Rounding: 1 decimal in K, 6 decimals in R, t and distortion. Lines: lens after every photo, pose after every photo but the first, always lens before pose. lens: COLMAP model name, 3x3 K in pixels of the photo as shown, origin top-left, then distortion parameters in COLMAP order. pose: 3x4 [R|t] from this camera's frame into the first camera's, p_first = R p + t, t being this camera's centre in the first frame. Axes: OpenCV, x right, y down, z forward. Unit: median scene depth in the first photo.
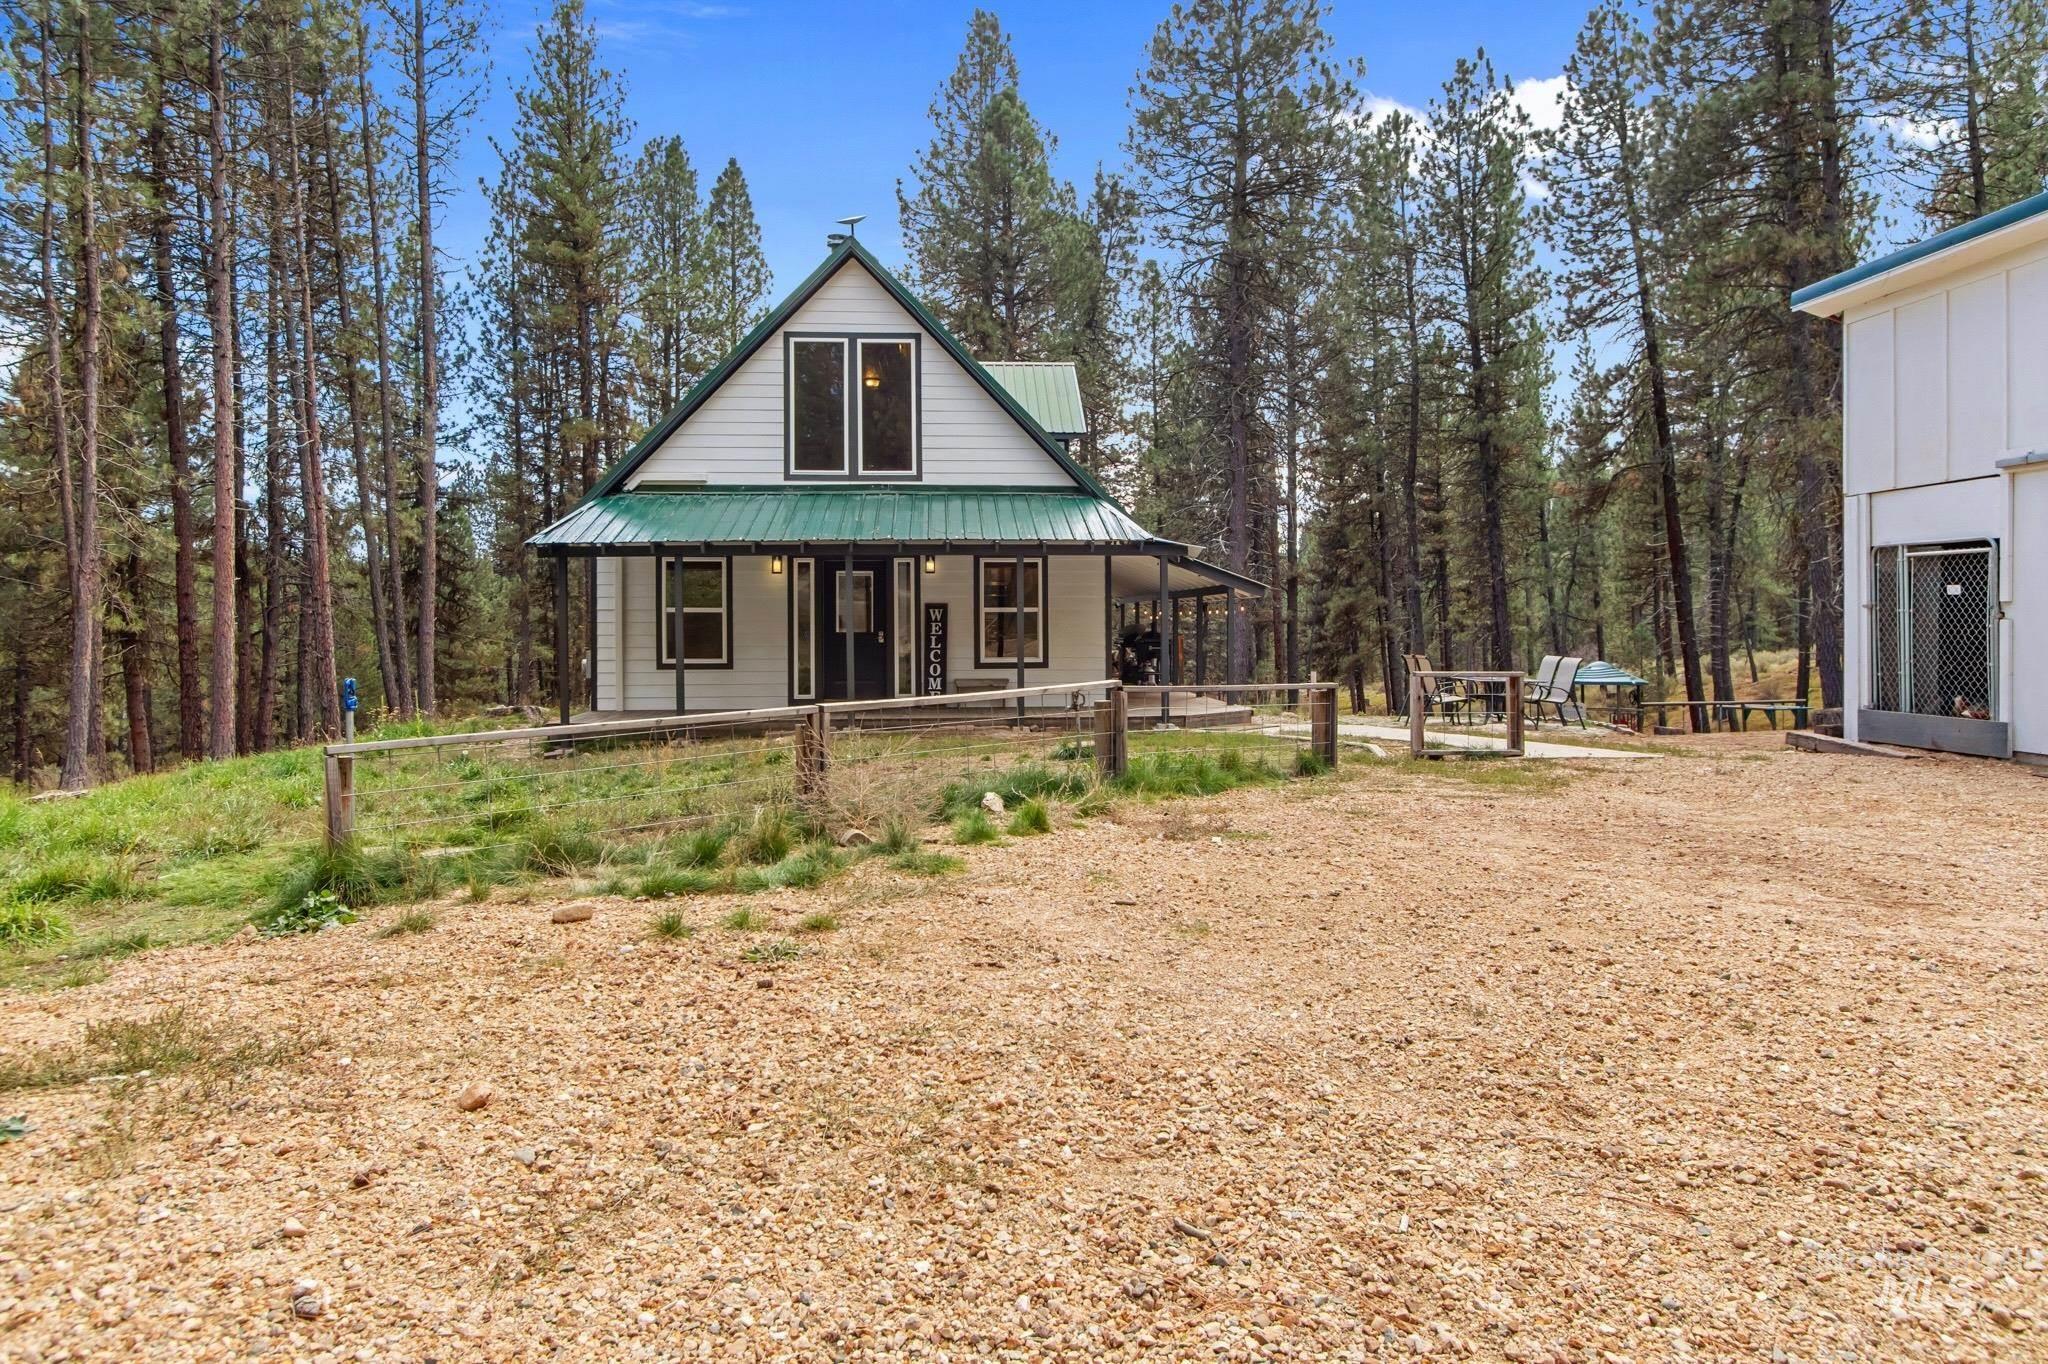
lens RADIAL K [[1266.8, 0, 1024.0], [0, 1266.8, 682.0], [0, 0, 1]] dist [-0.027597, -0.012330]
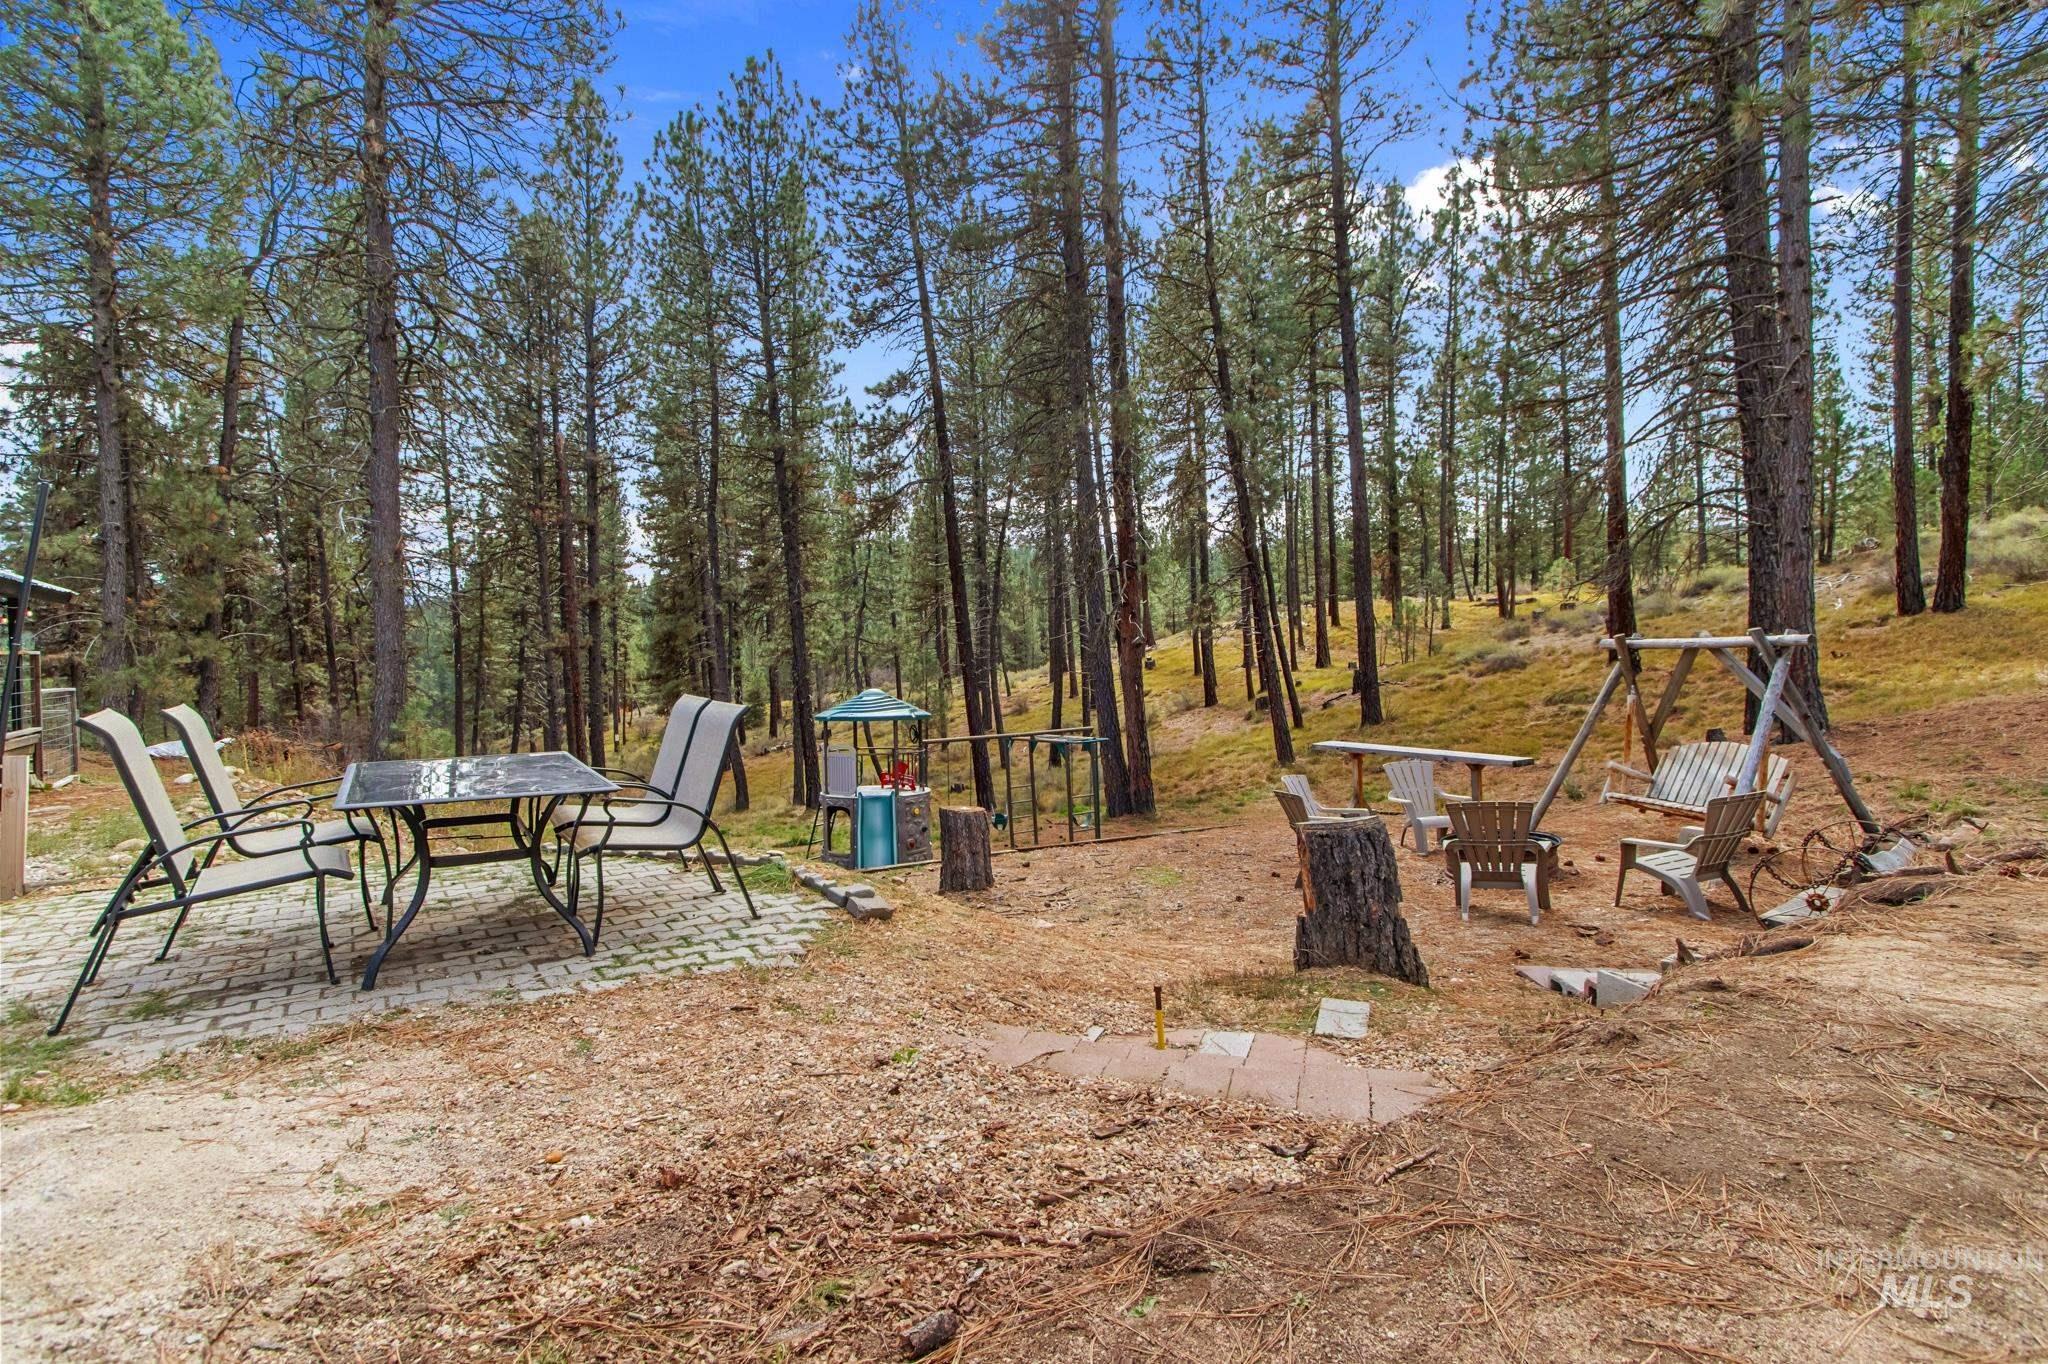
lens RADIAL K [[963.1, 0, 1013.3], [0, 963.1, 678.1], [0, 0, 1]] dist [-0.041001, 0.000031]
pose [[0.860462, -0.012020, 0.509373, 0.593797], [0.022802, 0.999629, -0.014930, -0.030259], [-0.509004, 0.024461, 0.860417, 1.155885]]
